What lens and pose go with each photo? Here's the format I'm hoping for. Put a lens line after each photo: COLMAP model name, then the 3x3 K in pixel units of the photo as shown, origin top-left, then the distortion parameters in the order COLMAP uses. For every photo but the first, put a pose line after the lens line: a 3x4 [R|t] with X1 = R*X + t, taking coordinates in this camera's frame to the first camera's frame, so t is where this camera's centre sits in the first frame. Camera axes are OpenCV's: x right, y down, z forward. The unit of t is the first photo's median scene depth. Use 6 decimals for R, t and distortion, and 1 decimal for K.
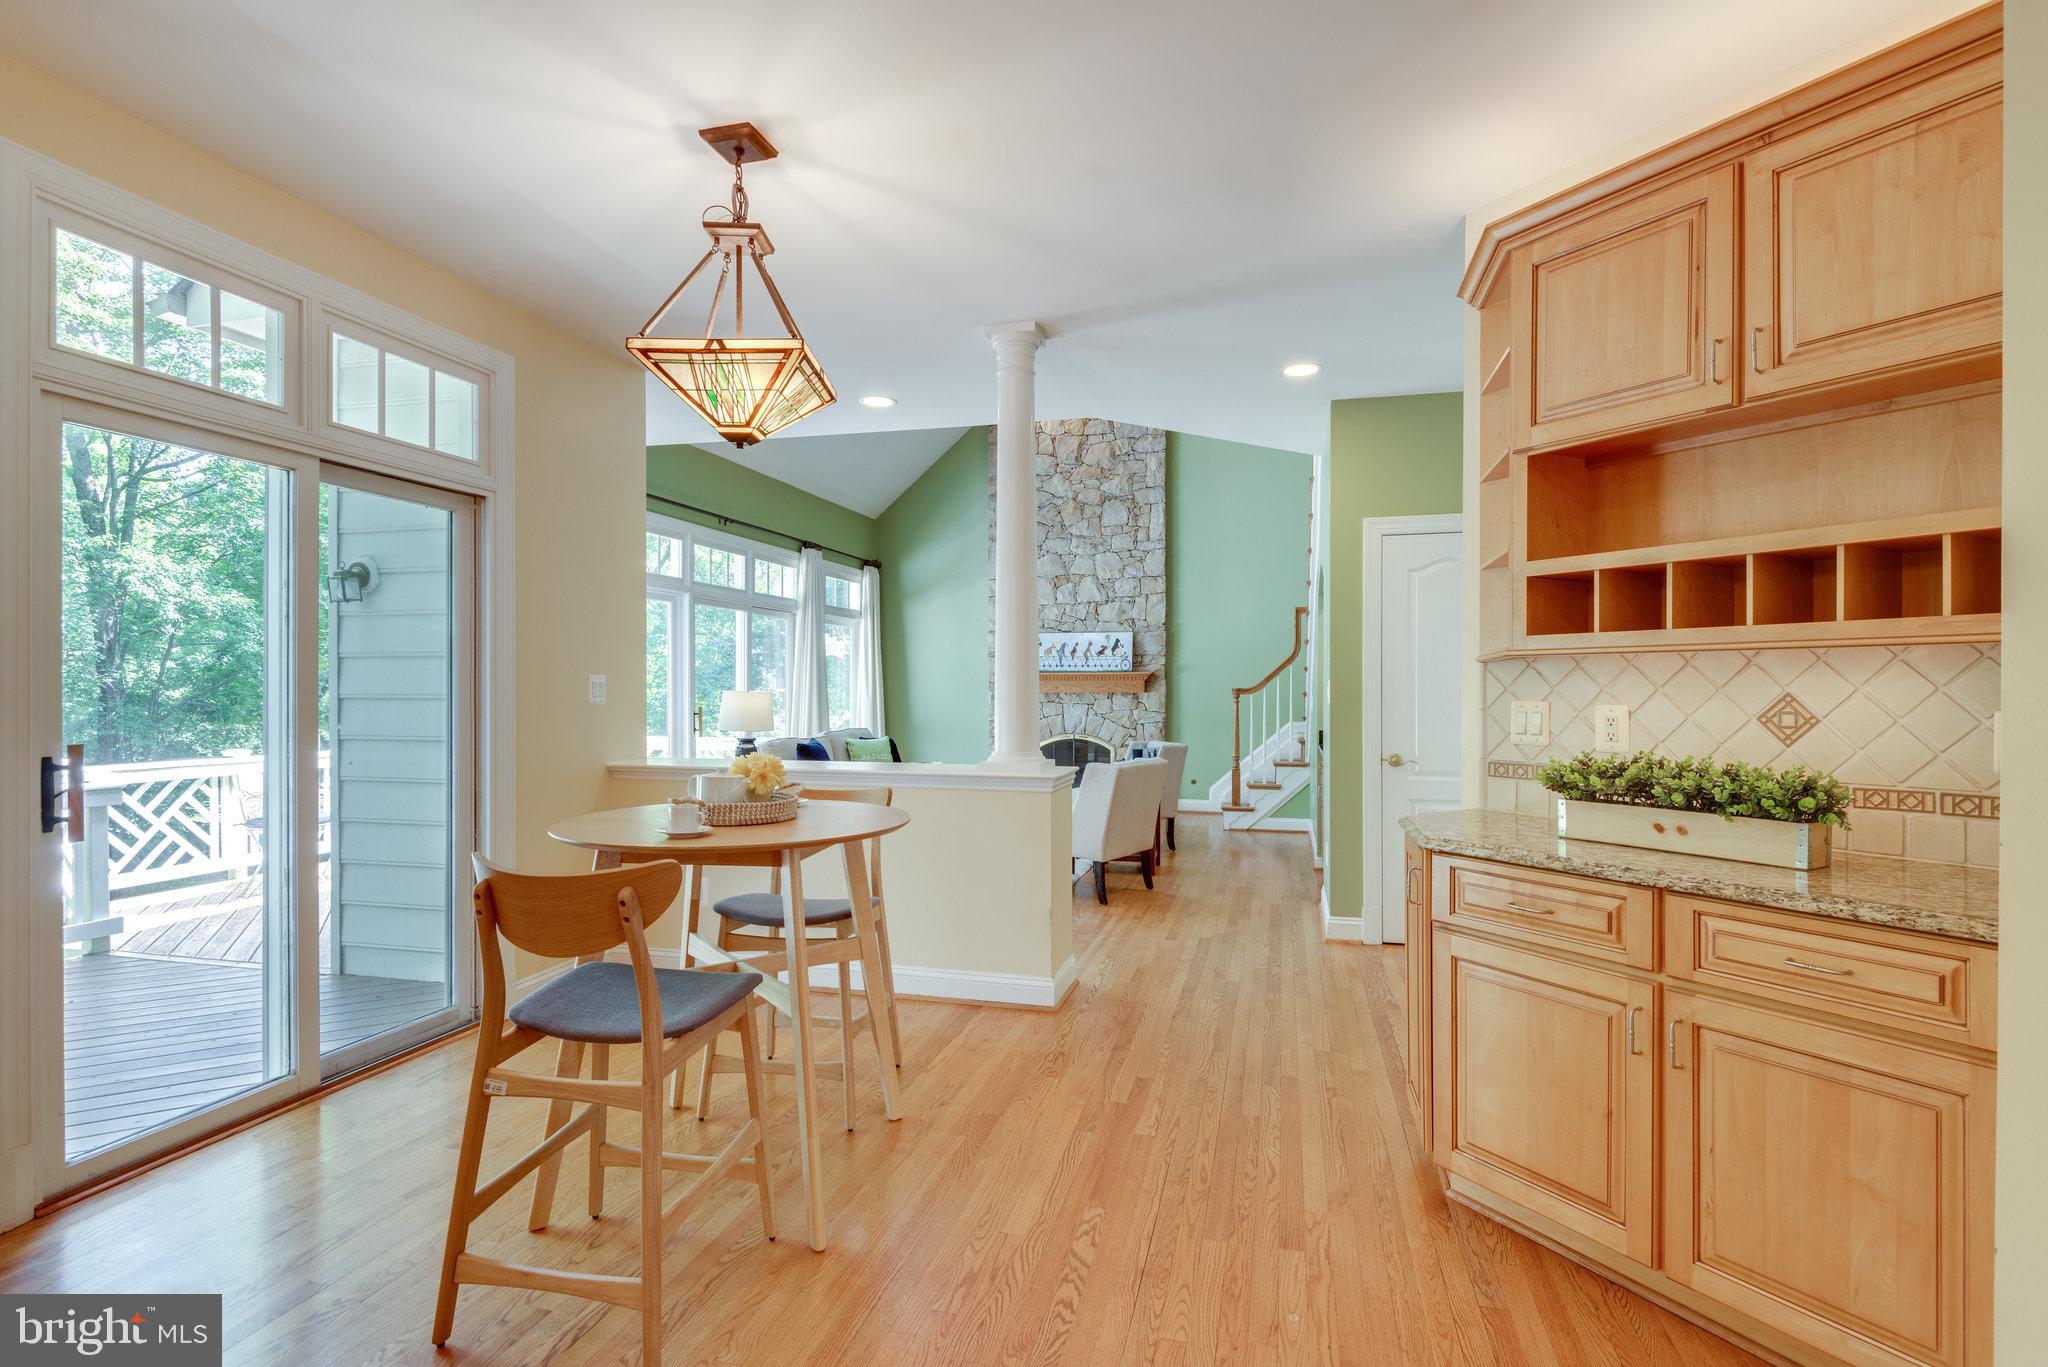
lens RADIAL K [[992.9, 0, 1028.2], [0, 992.9, 689.7], [0, 0, 1]] dist [0.022338, -0.010064]
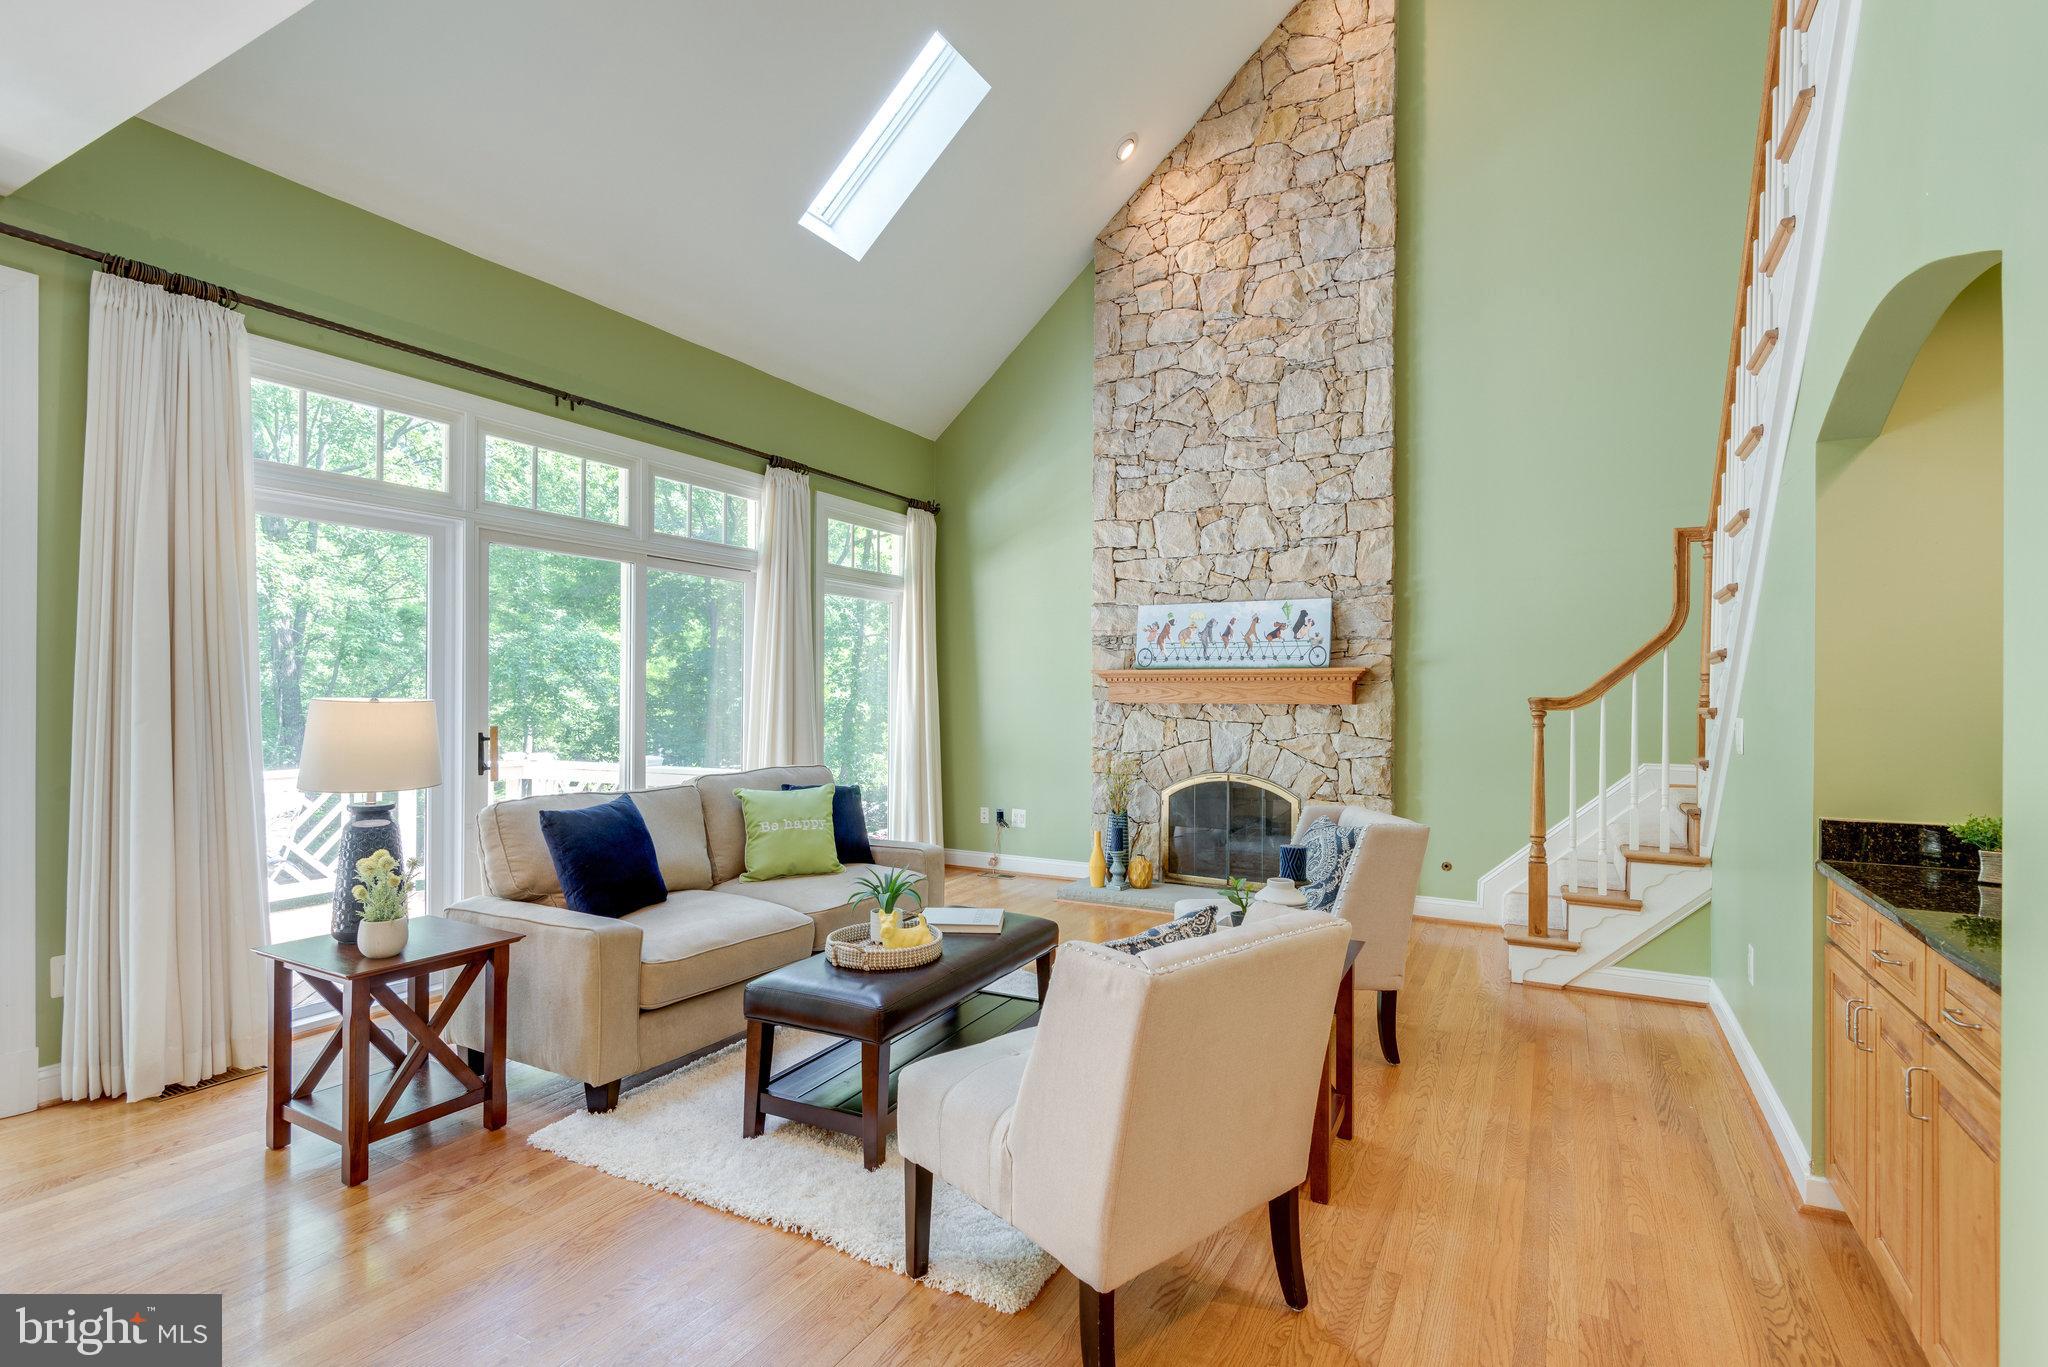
lens RADIAL K [[992.9, 0, 1021.5], [0, 992.9, 688.9], [0, 0, 1]] dist [0.022338, -0.010064]
pose [[0.971178, 0.003769, -0.238325, 0.068760], [-0.005132, 0.999974, -0.005098, -0.002105], [0.238299, 0.006174, 0.971172, 0.403669]]
